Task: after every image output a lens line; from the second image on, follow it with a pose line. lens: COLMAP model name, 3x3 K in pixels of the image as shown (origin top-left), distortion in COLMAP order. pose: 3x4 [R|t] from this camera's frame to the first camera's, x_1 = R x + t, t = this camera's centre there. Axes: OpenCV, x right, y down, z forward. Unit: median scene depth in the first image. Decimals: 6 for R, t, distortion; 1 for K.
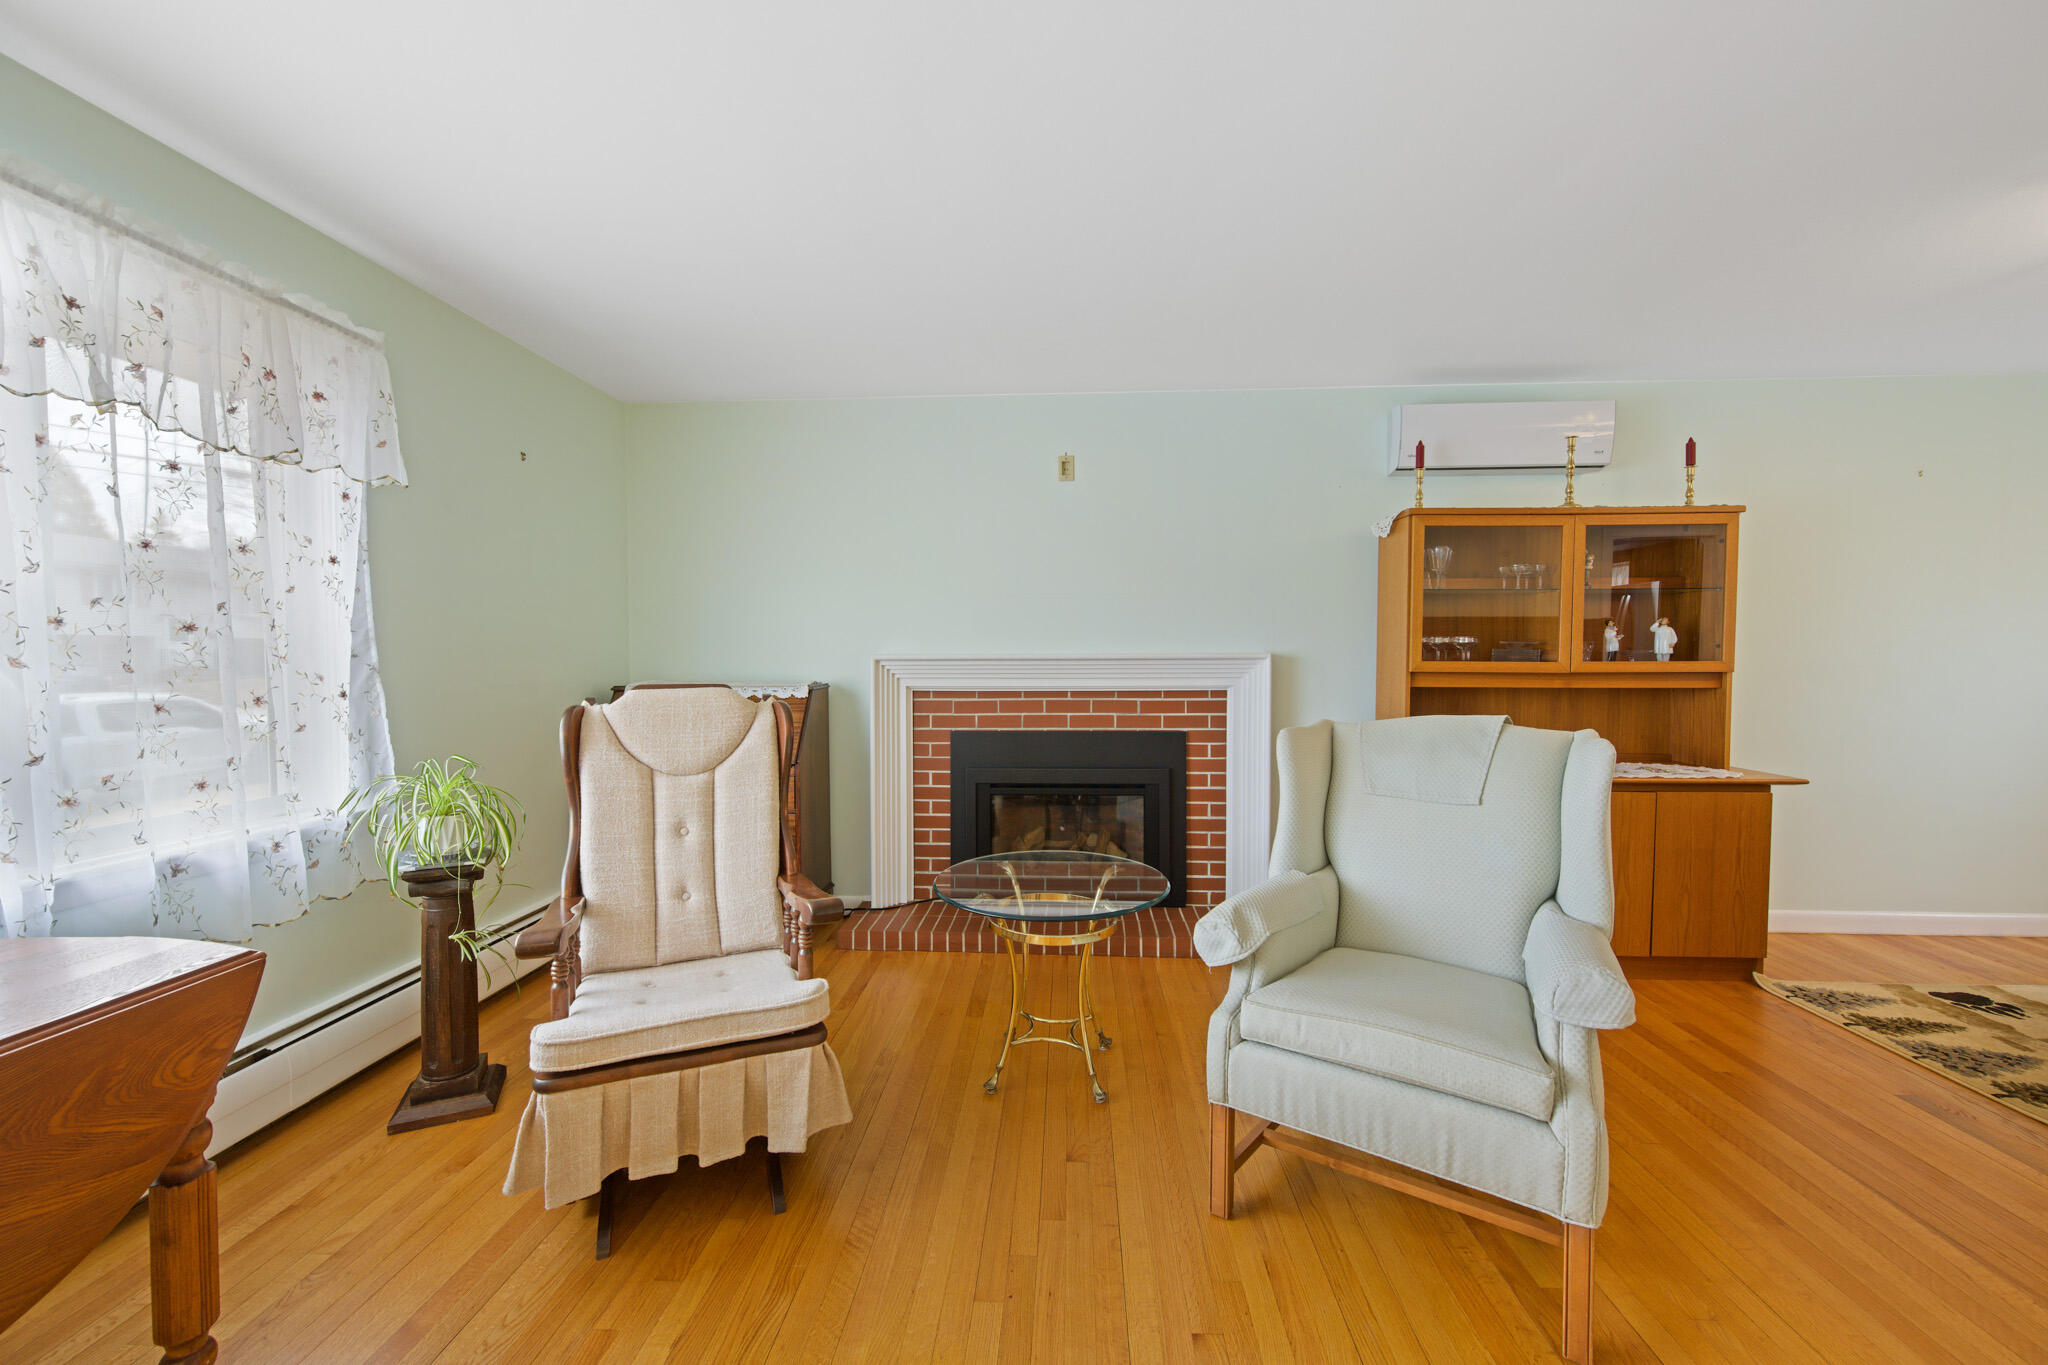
lens RADIAL K [[804.8, 0, 1031.4], [0, 804.8, 679.1], [0, 0, 1]] dist [-0.001322, 0.000551]
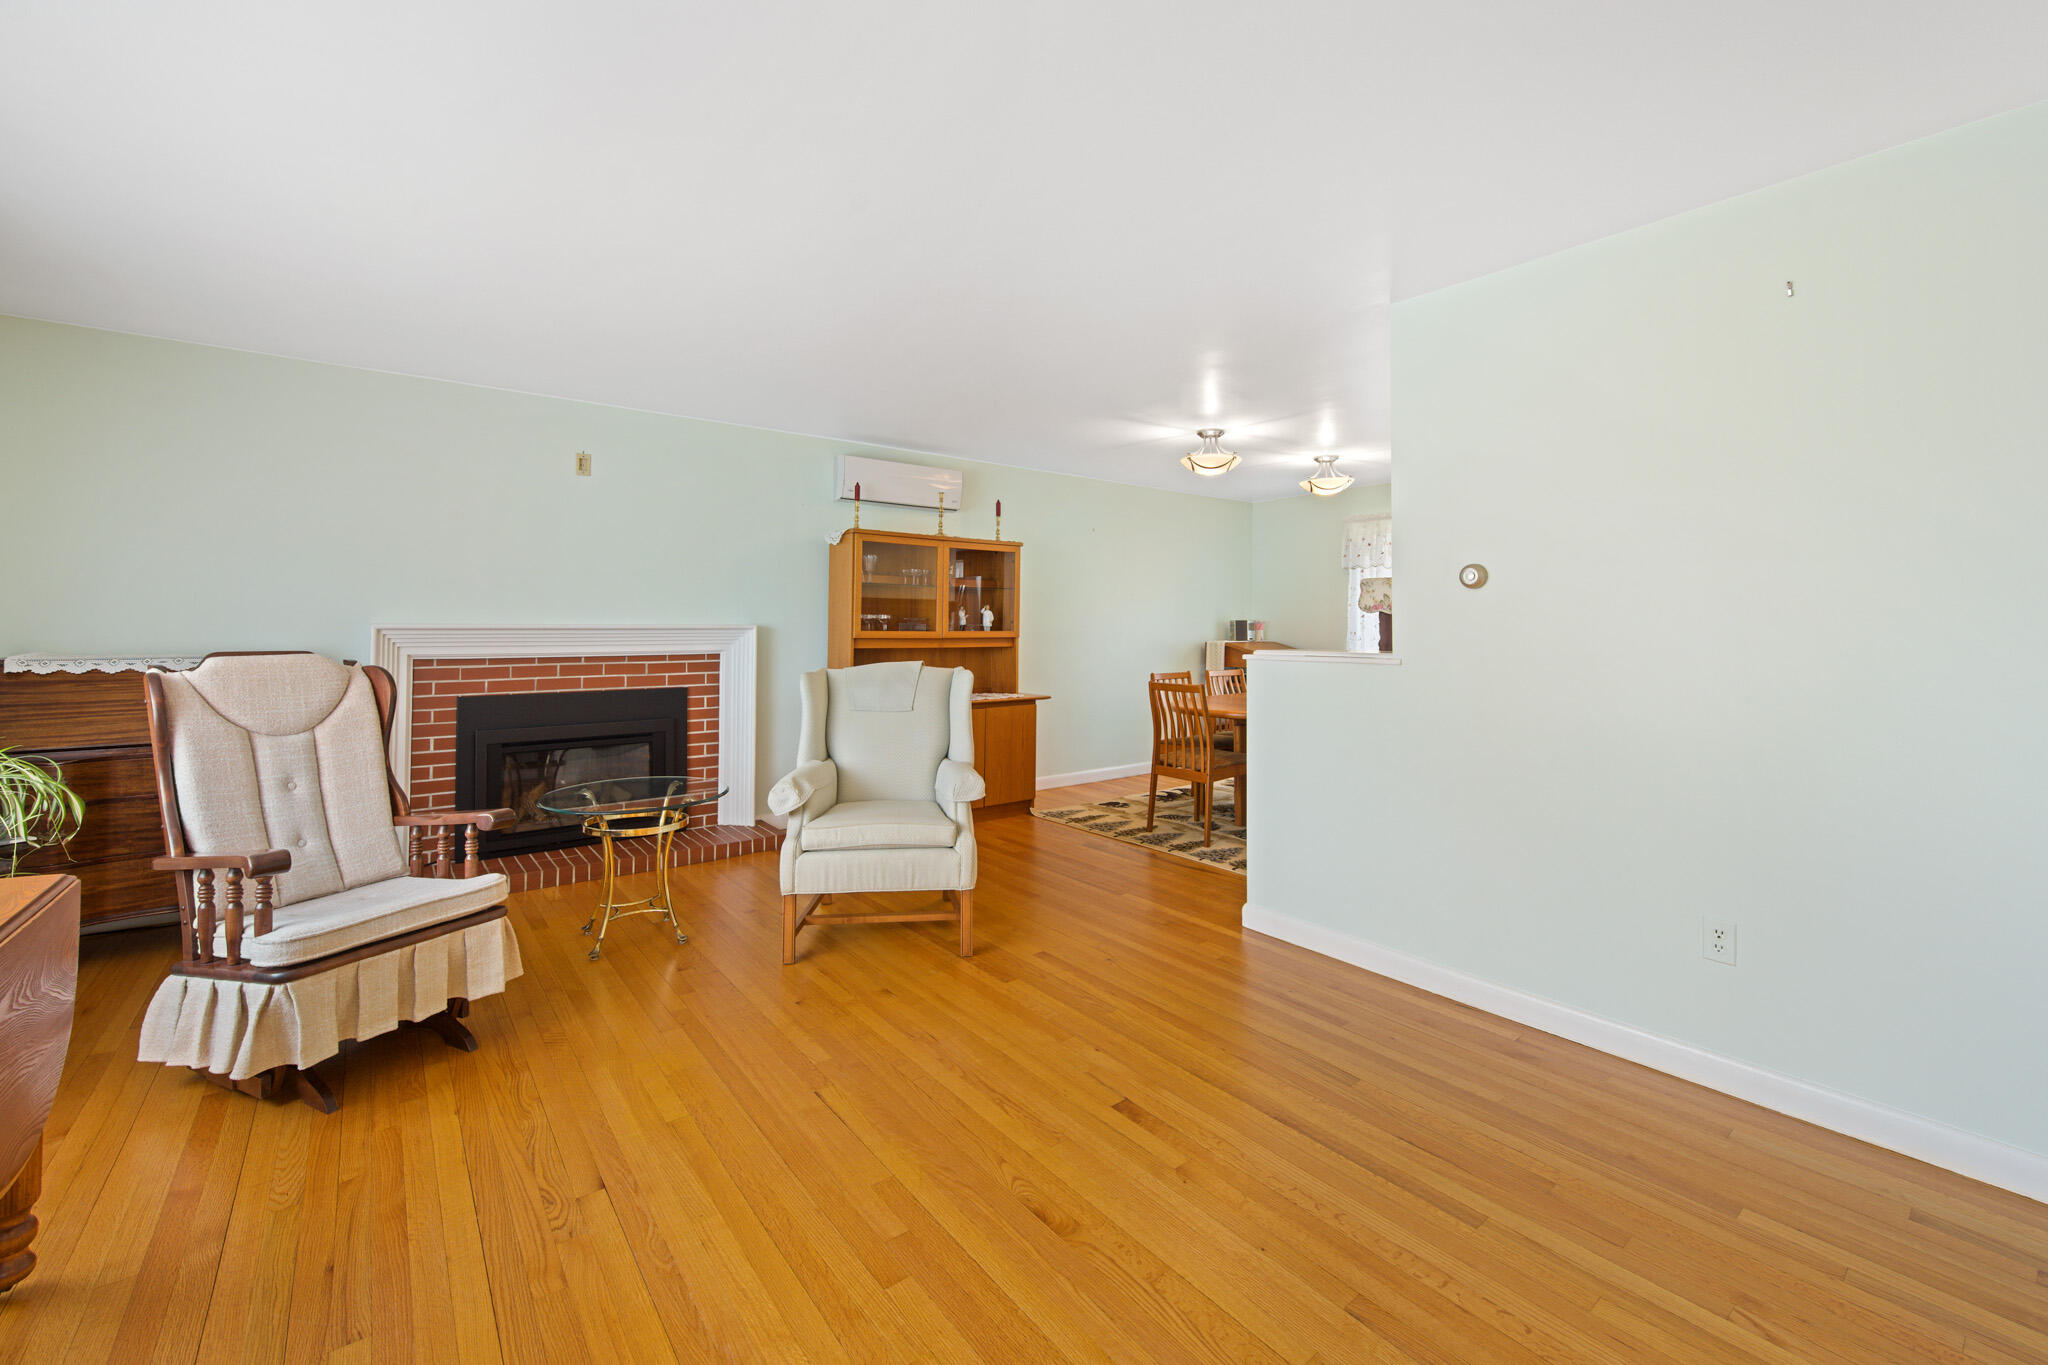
lens RADIAL K [[804.8, 0, 1007.3], [0, 804.8, 623.8], [0, 0, 1]] dist [-0.001322, 0.000551]
pose [[0.764628, 0.006892, 0.644434, -0.358132], [0.013862, 0.999536, -0.027137, 0.011712], [-0.644322, 0.029683, 0.764178, -0.420169]]
